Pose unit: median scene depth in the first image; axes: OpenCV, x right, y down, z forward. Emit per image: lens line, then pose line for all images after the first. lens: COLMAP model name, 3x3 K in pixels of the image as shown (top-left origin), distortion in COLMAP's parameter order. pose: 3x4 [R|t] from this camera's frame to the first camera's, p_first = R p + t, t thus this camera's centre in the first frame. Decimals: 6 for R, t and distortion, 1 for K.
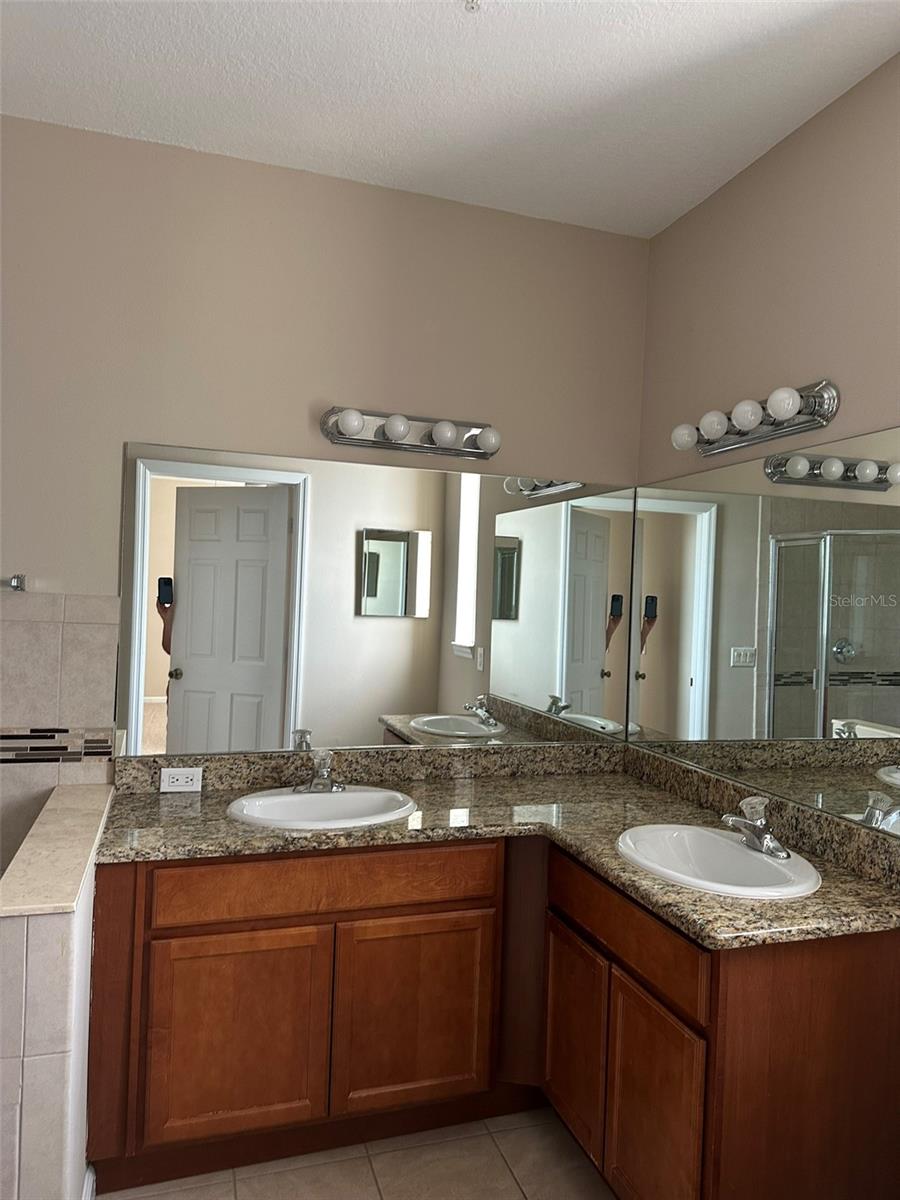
lens RADIAL K [[845.9, 0, 450.0], [0, 845.9, 600.0], [0, 0, 1]] dist [0.061662, -0.093551]
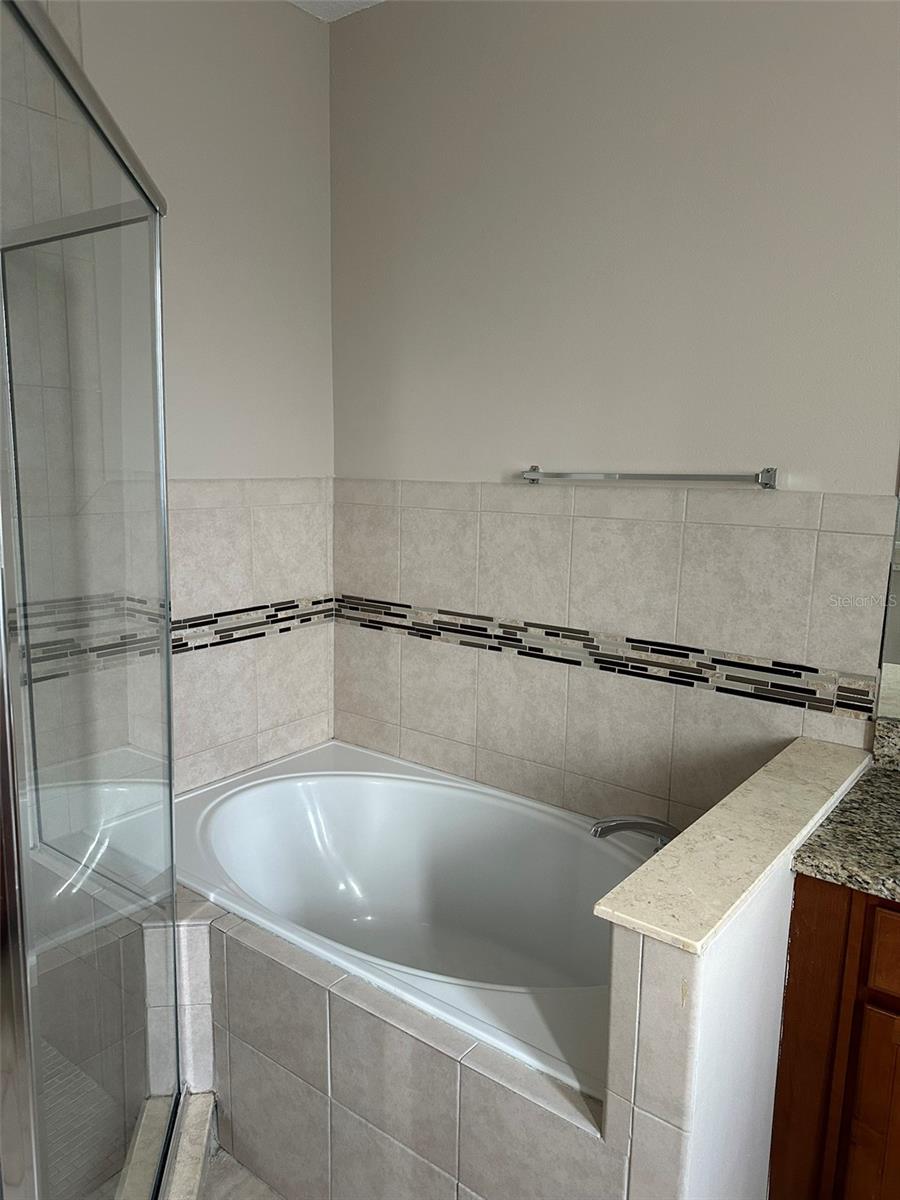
lens RADIAL K [[845.9, 0, 450.0], [0, 845.9, 600.0], [0, 0, 1]] dist [0.061662, -0.093551]
pose [[0.566941, 0.104096, -0.817155, -0.010590], [-0.005677, 0.992454, 0.122488, -0.003589], [0.823739, -0.064805, 0.563253, 0.295588]]
